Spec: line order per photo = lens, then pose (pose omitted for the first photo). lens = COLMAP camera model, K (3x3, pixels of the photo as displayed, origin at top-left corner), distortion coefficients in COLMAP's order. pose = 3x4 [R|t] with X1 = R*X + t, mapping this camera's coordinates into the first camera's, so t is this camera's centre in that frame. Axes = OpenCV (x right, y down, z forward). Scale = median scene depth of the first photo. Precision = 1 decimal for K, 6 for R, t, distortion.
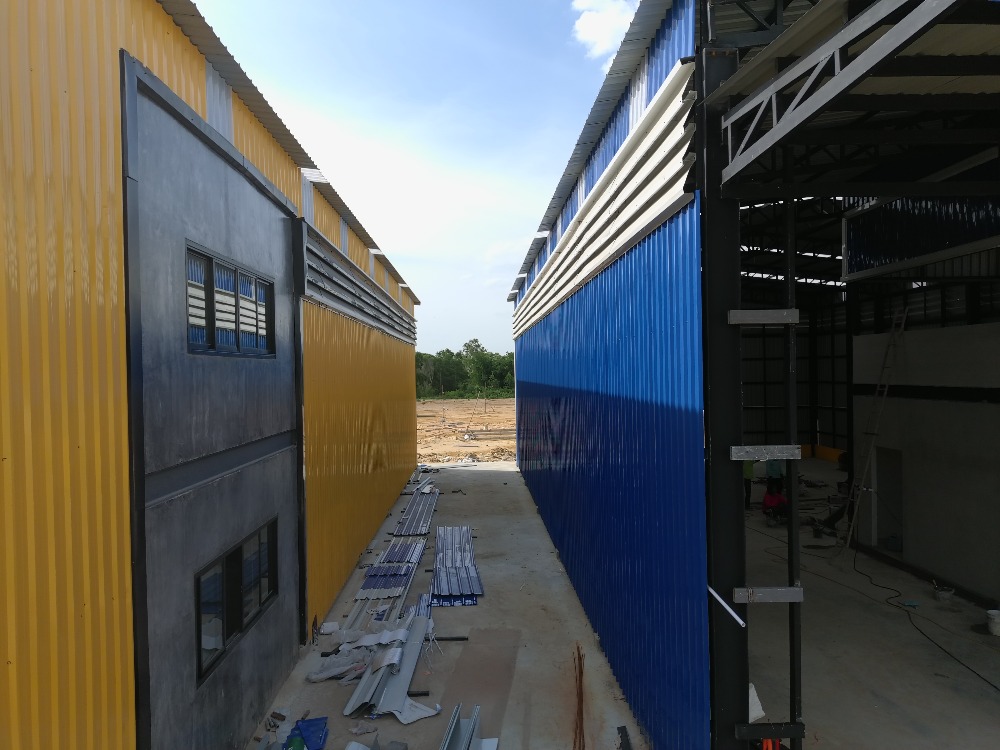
lens RADIAL K [[748.5, 0, 500.7], [0, 748.5, 377.1], [0, 0, 1]] dist [0.026702, -0.015039]
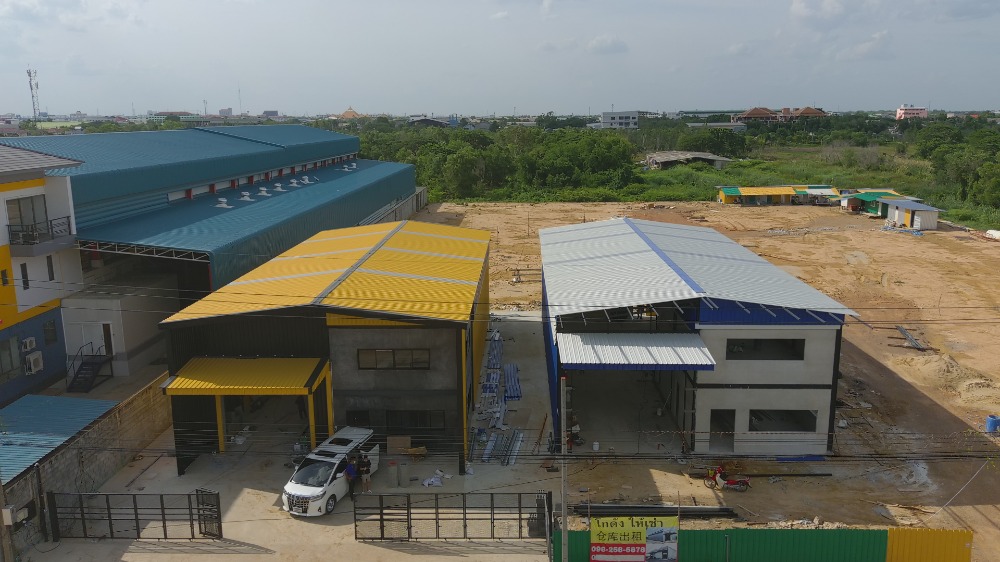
lens RADIAL K [[777.1, 0, 501.7], [0, 777.1, 291.9], [0, 0, 1]] dist [0.034578, -0.061441]
pose [[0.998160, 0.027321, -0.054126, 0.072229], [-0.015004, 0.976257, 0.216093, -1.033884], [0.058744, -0.214883, 0.974871, -2.569343]]
